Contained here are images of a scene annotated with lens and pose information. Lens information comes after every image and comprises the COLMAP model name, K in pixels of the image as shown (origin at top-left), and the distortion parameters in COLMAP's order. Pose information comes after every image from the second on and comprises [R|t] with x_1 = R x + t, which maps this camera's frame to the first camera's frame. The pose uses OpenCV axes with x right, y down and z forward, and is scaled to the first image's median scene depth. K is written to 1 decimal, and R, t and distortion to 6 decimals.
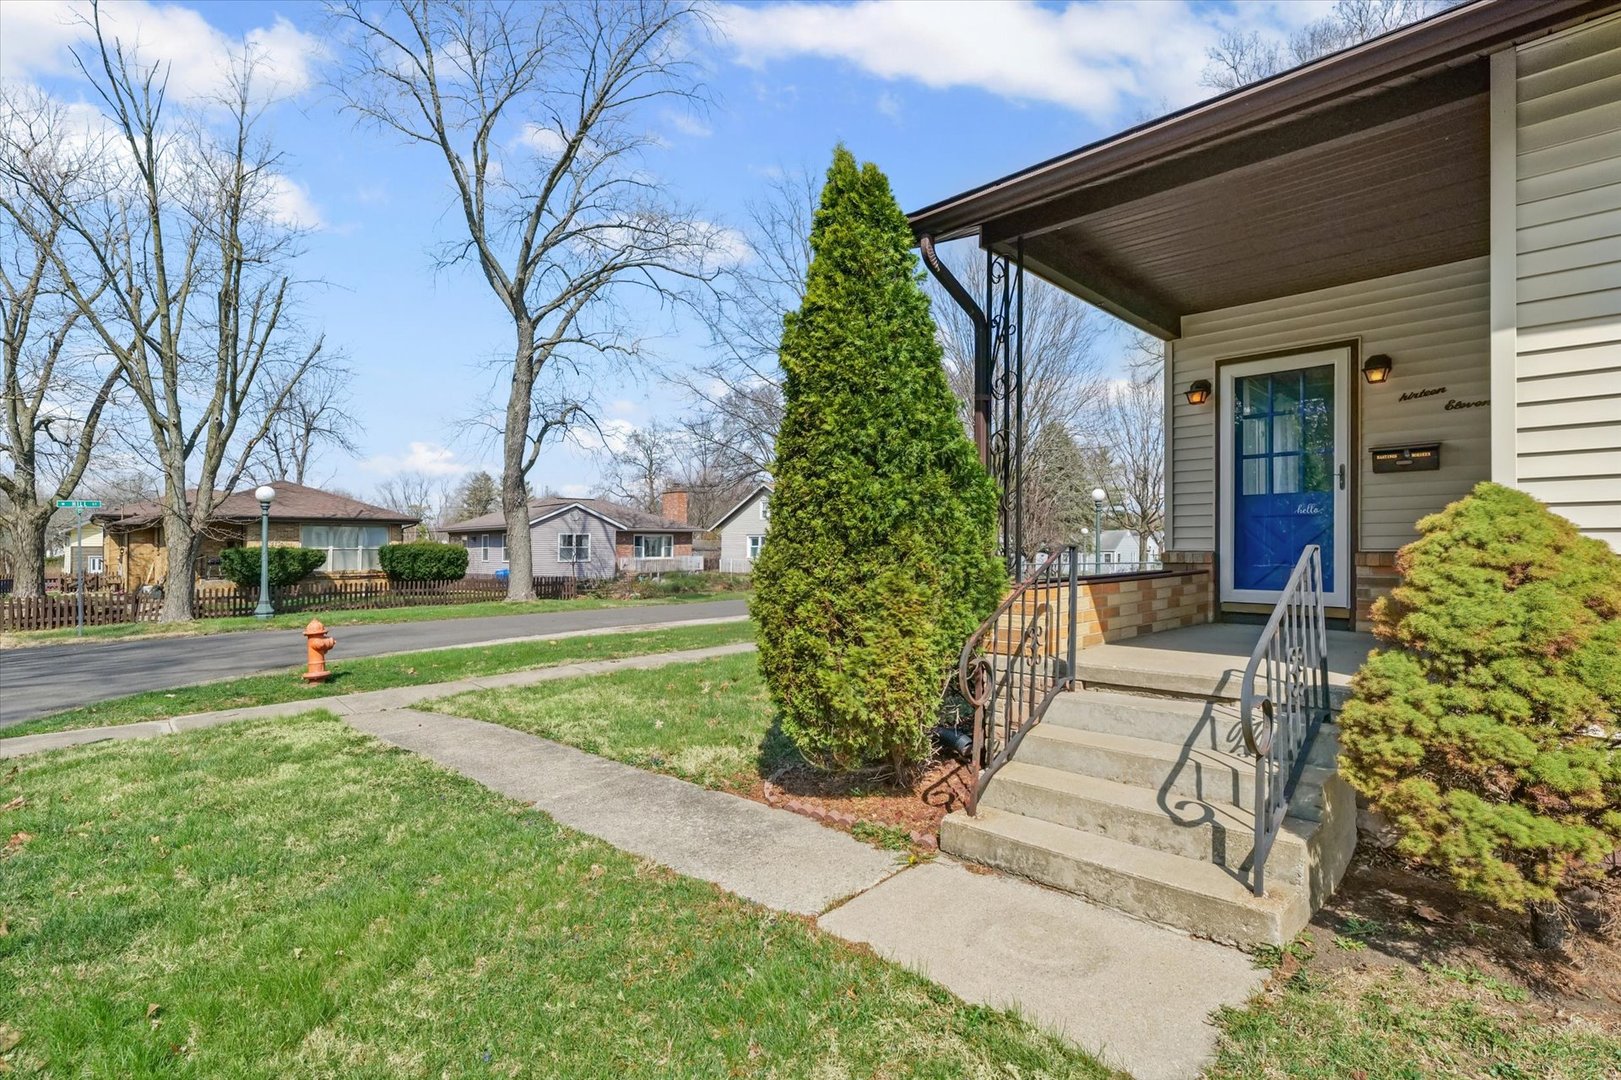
lens RADIAL K [[727.3, 0, 800.0], [0, 727.3, 527.6], [0, 0, 1]] dist [-0.000327, -0.000264]
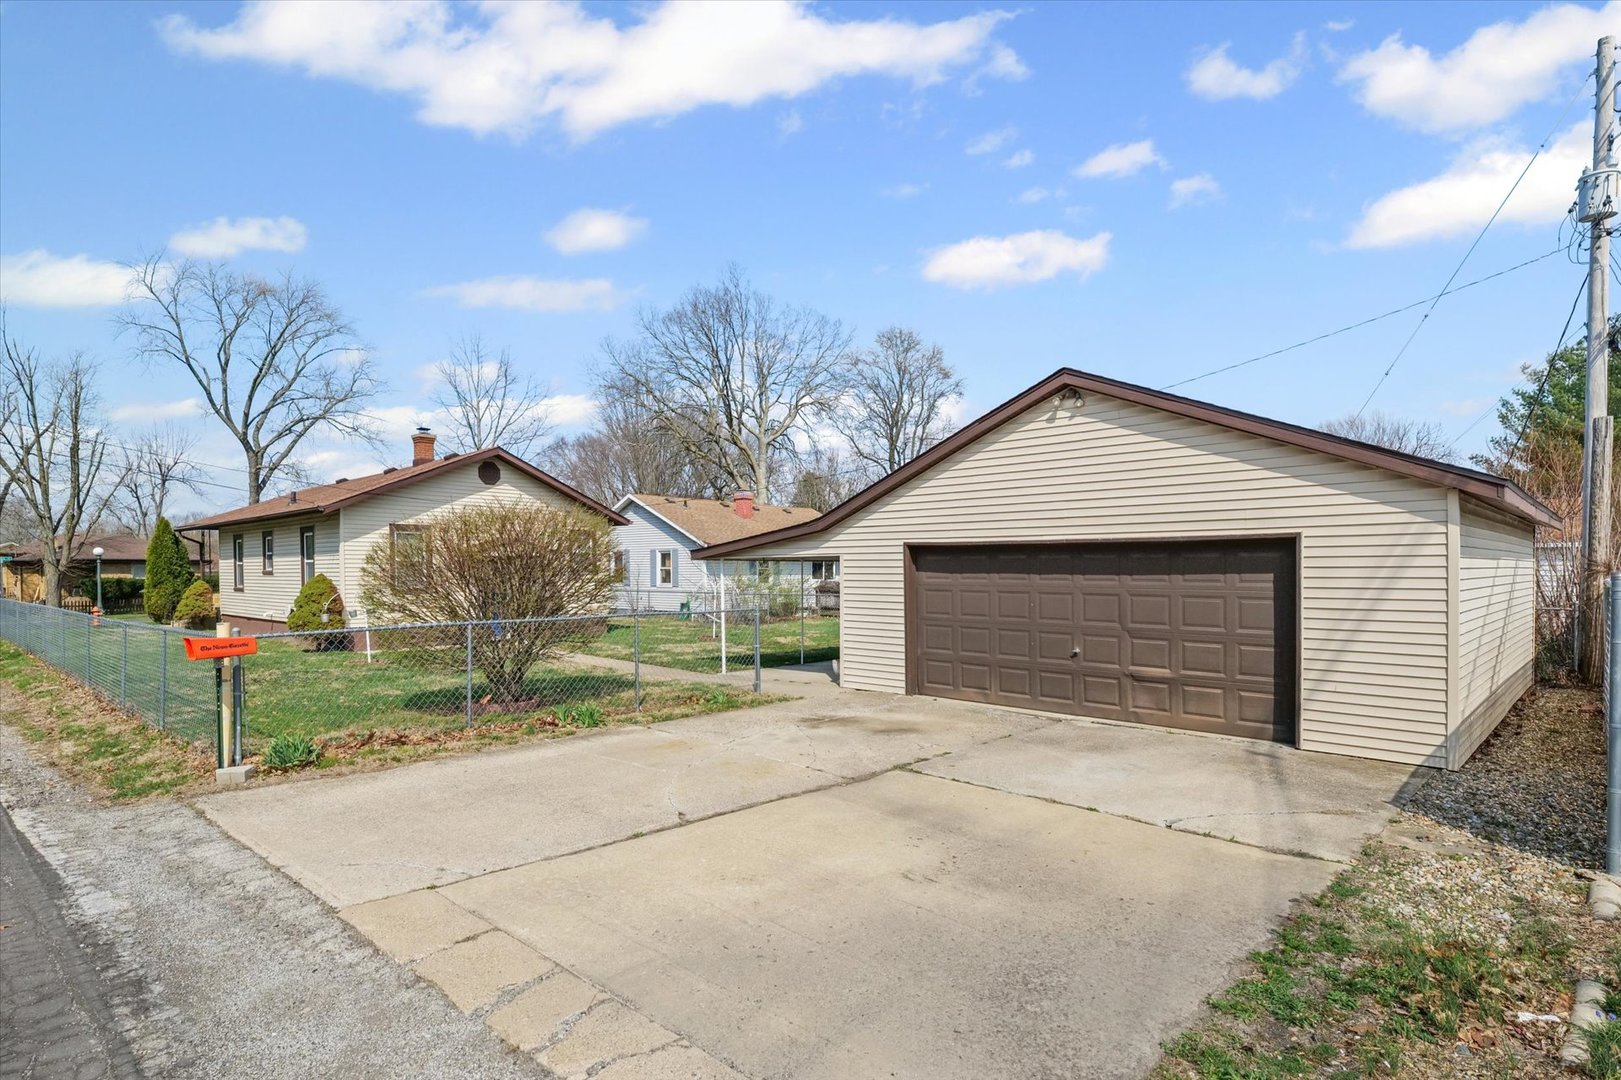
lens RADIAL K [[830.1, 0, 779.9], [0, 830.1, 584.7], [0, 0, 1]] dist [0.029708, -0.000213]
pose [[0.999934, 0.009005, -0.007080, 1.006364], [-0.008715, 0.999163, 0.039966, -0.058441], [0.007434, -0.039902, 0.999176, -1.139186]]
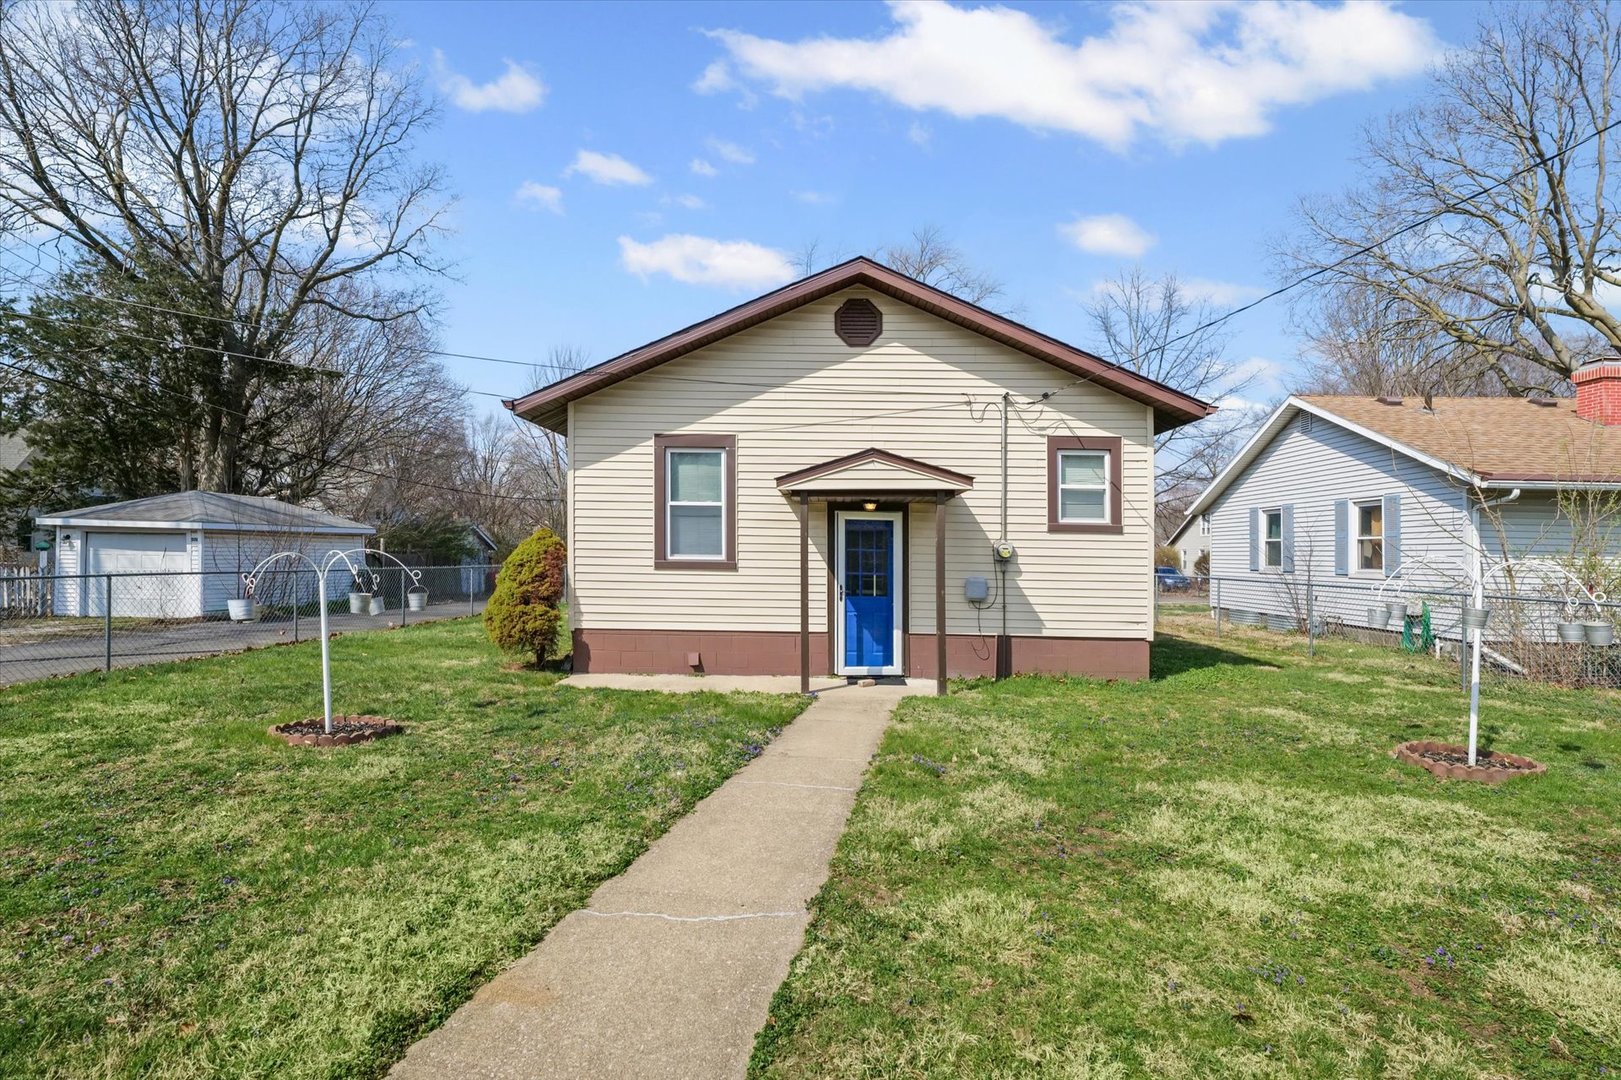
lens RADIAL K [[771.6, 0, 815.2], [0, 771.6, 552.7], [0, 0, 1]] dist [0.000760, 0.000856]
pose [[0.669786, 0.015759, -0.742387, 0.959574], [-0.002900, 0.999823, 0.018607, -0.022863], [0.742548, -0.010310, 0.669713, -0.397429]]
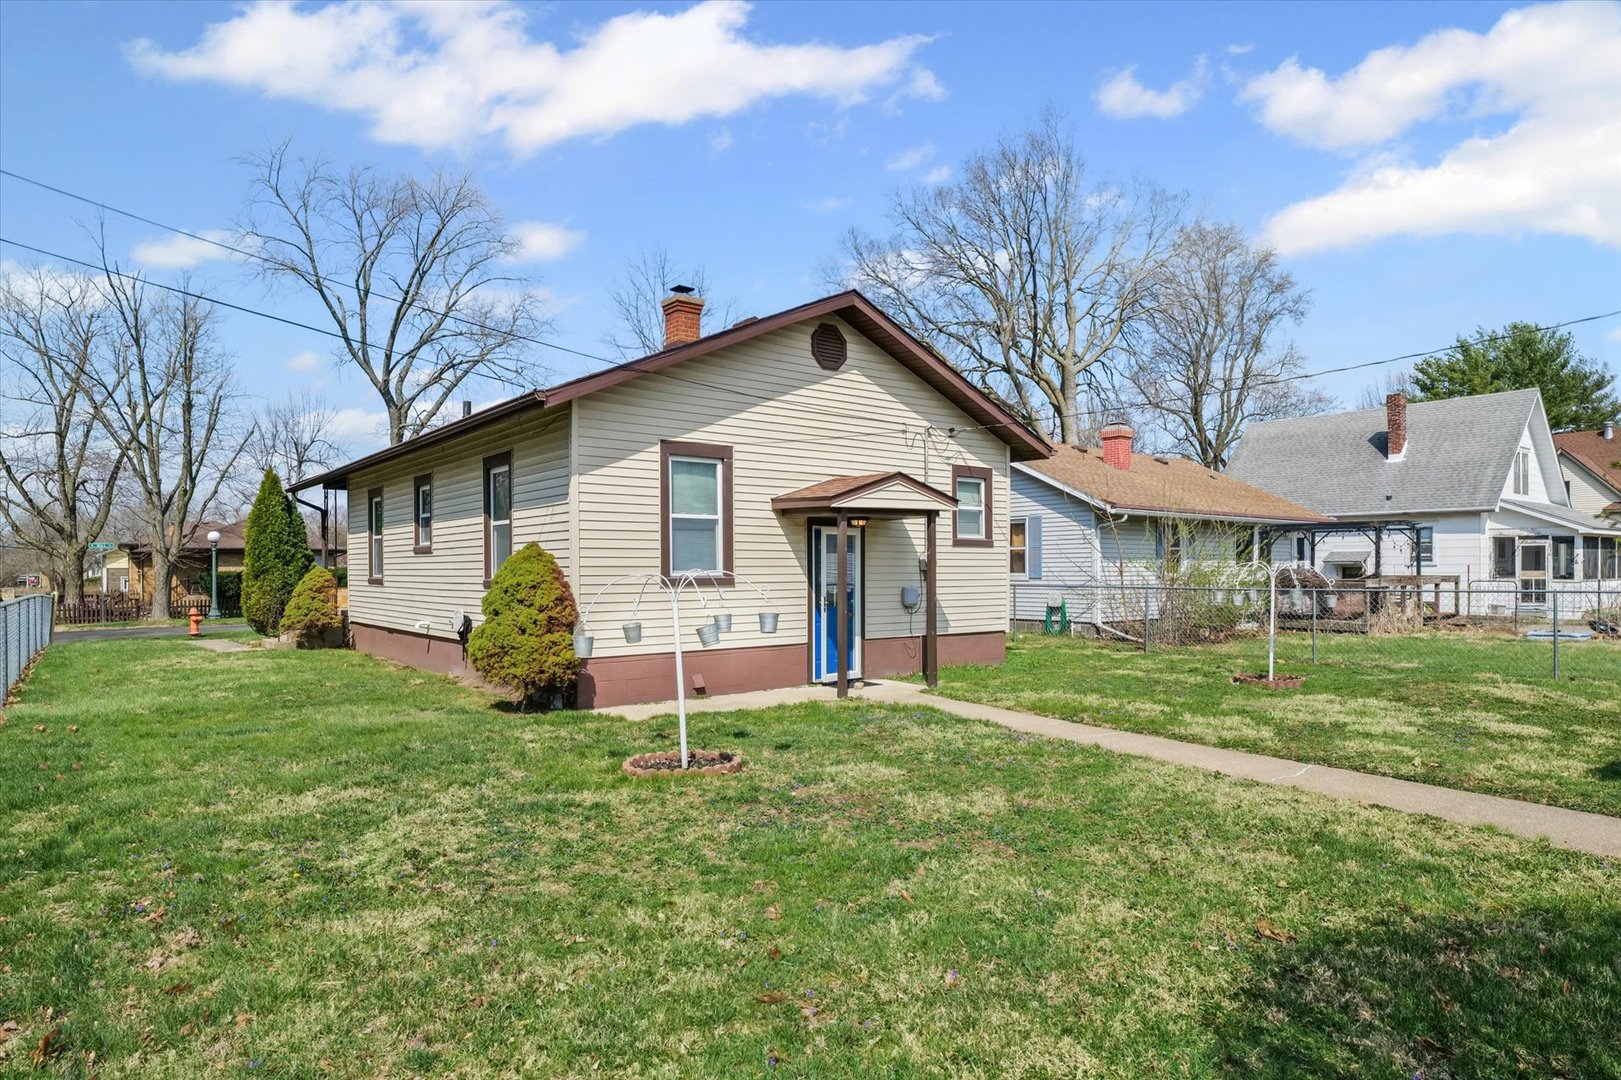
lens RADIAL K [[926.4, 0, 791.9], [0, 926.4, 562.3], [0, 0, 1]] dist [0.023903, 0.003005]
pose [[0.987077, 0.004444, -0.160182, 0.694060], [-0.001607, 0.999840, 0.017837, -0.027029], [0.160236, -0.017349, 0.986926, -0.659334]]
